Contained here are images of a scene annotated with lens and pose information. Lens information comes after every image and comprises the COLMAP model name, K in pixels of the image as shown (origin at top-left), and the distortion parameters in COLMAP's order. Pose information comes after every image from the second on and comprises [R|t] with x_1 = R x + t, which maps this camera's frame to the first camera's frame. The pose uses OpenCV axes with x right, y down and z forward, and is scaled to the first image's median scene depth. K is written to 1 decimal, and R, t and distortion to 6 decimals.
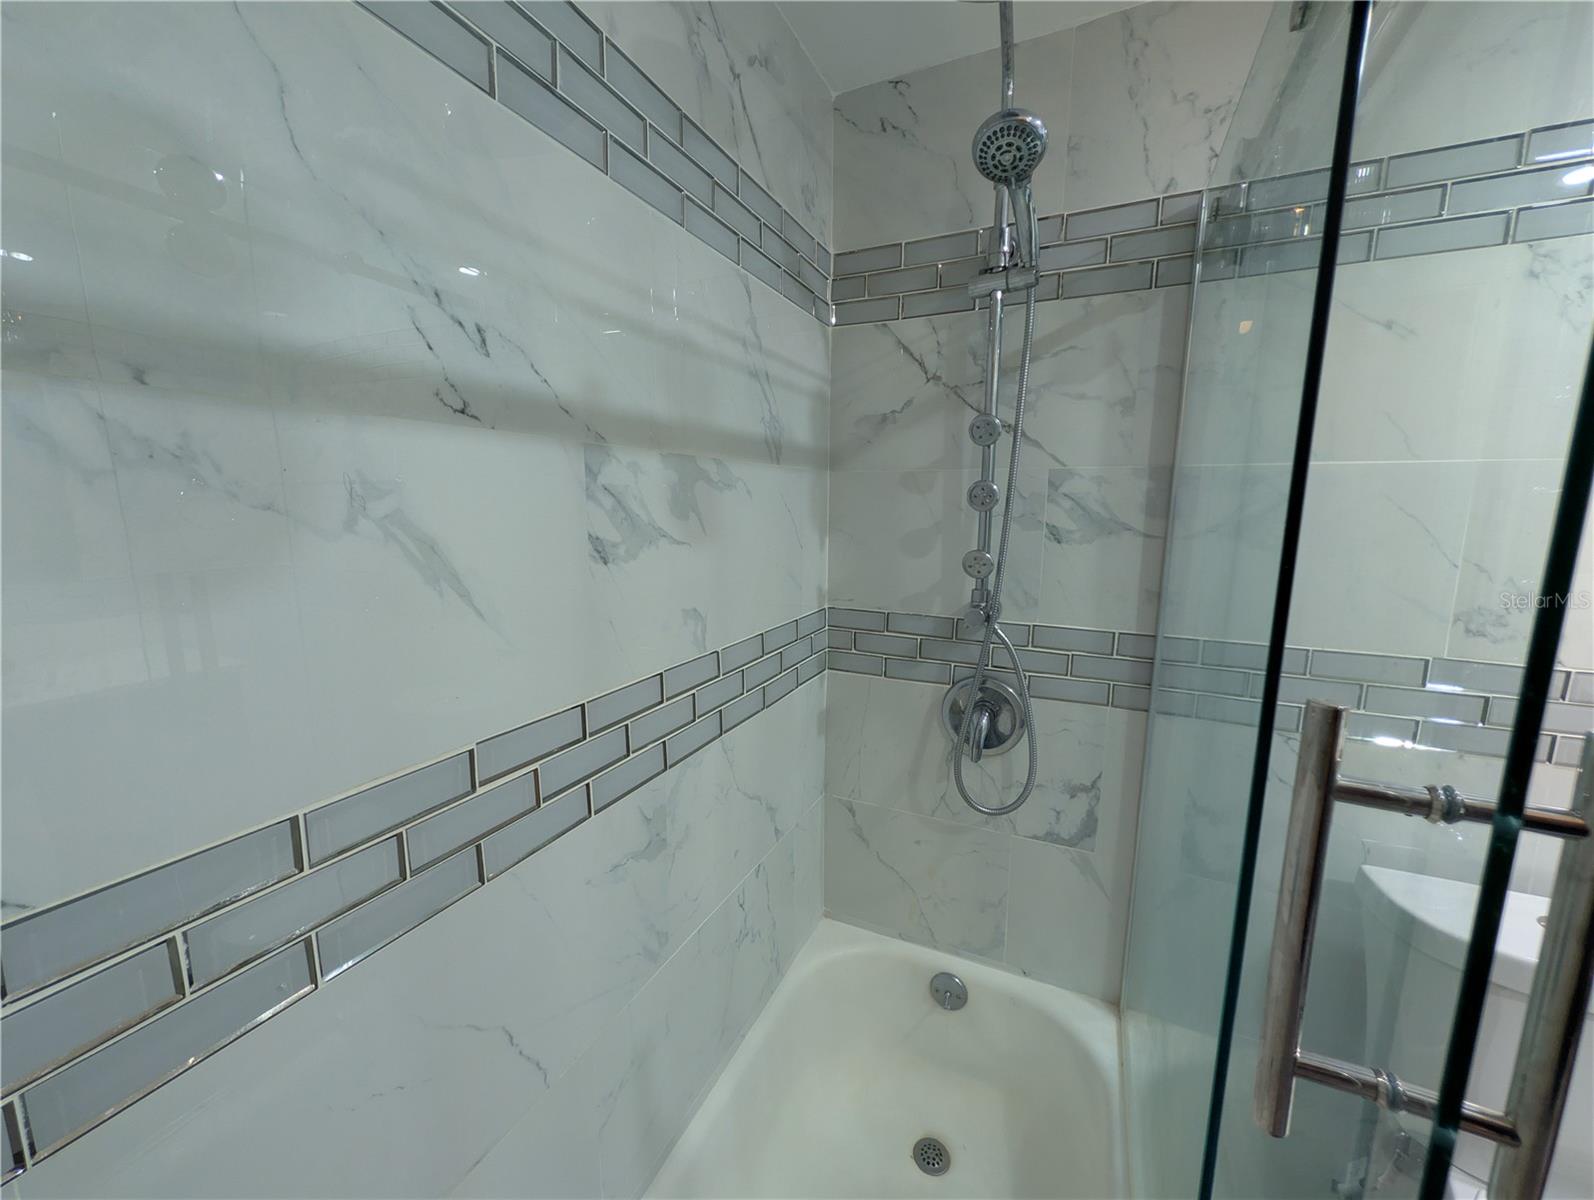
lens RADIAL K [[612.3, 0, 789.9], [0, 612.3, 597.3], [0, 0, 1]] dist [-0.001125, 0.000041]
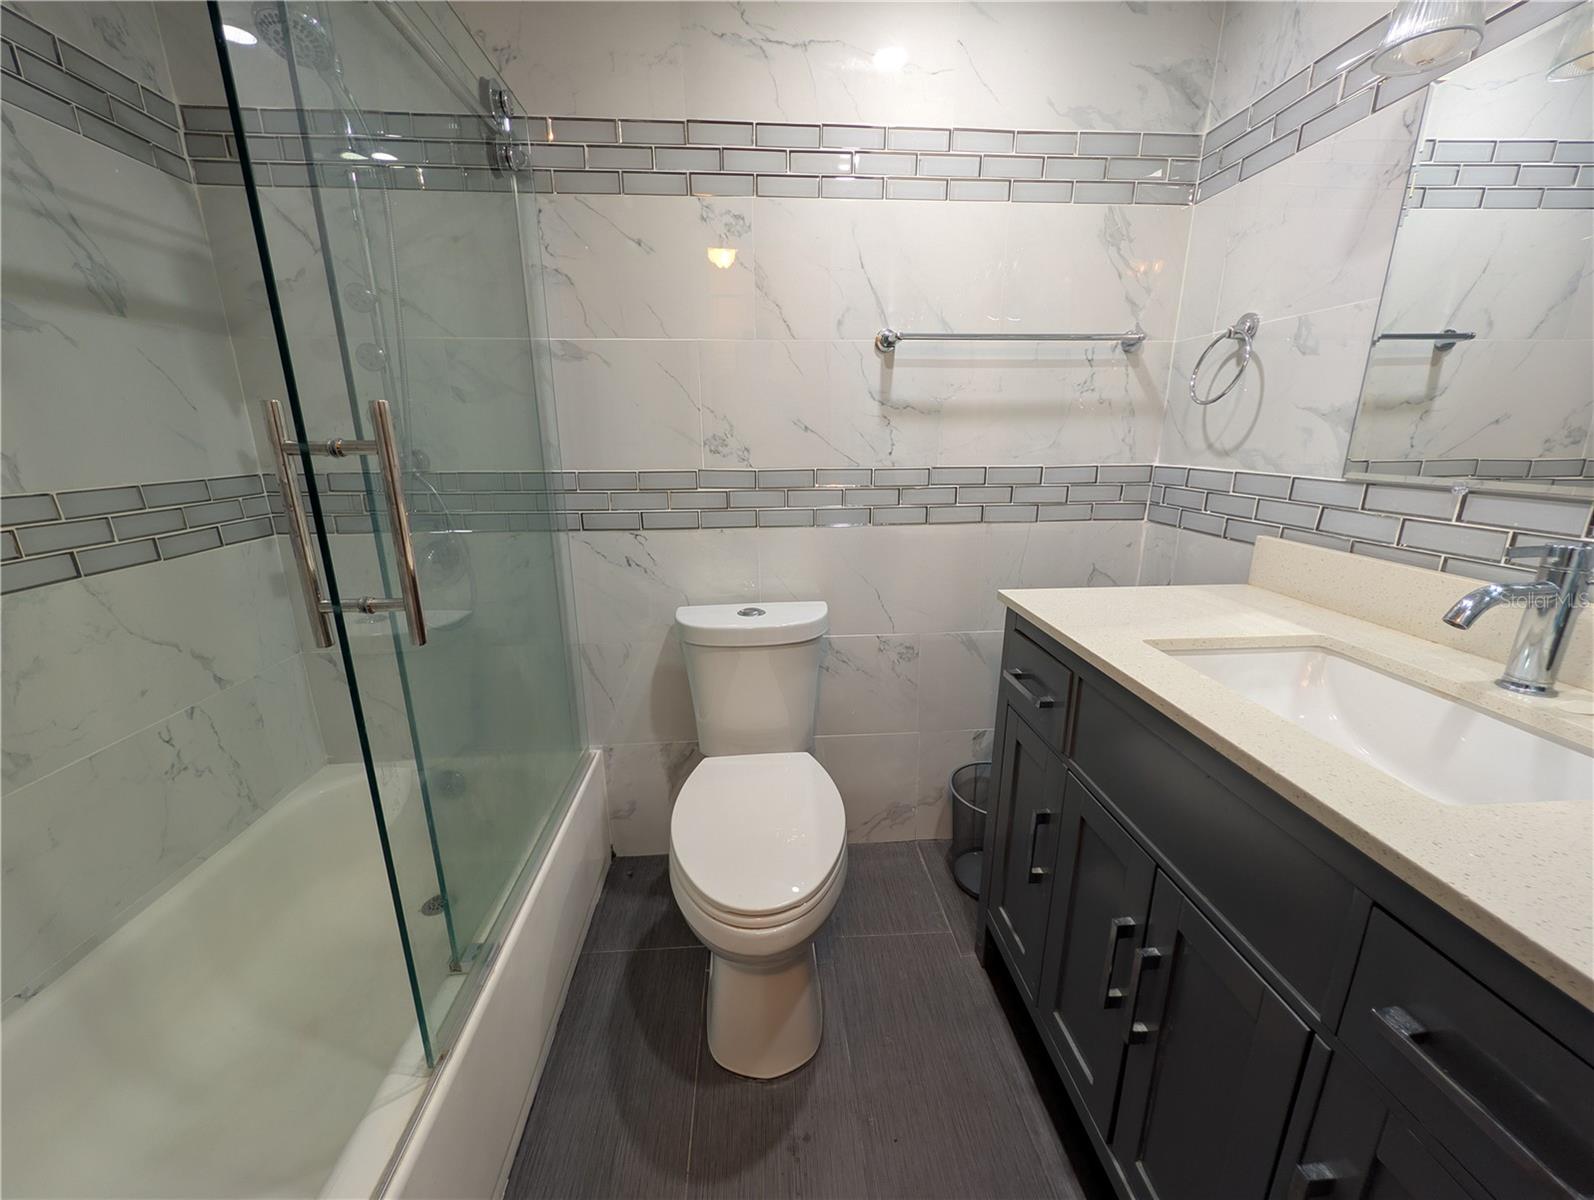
lens RADIAL K [[612.3, 0, 798.1], [0, 612.3, 598.6], [0, 0, 1]] dist [-0.001125, 0.000041]
pose [[0.866266, -0.141897, 0.479008, 0.393985], [0.088231, 0.987198, 0.132876, 0.204681], [-0.491730, -0.072843, 0.867695, -0.454008]]
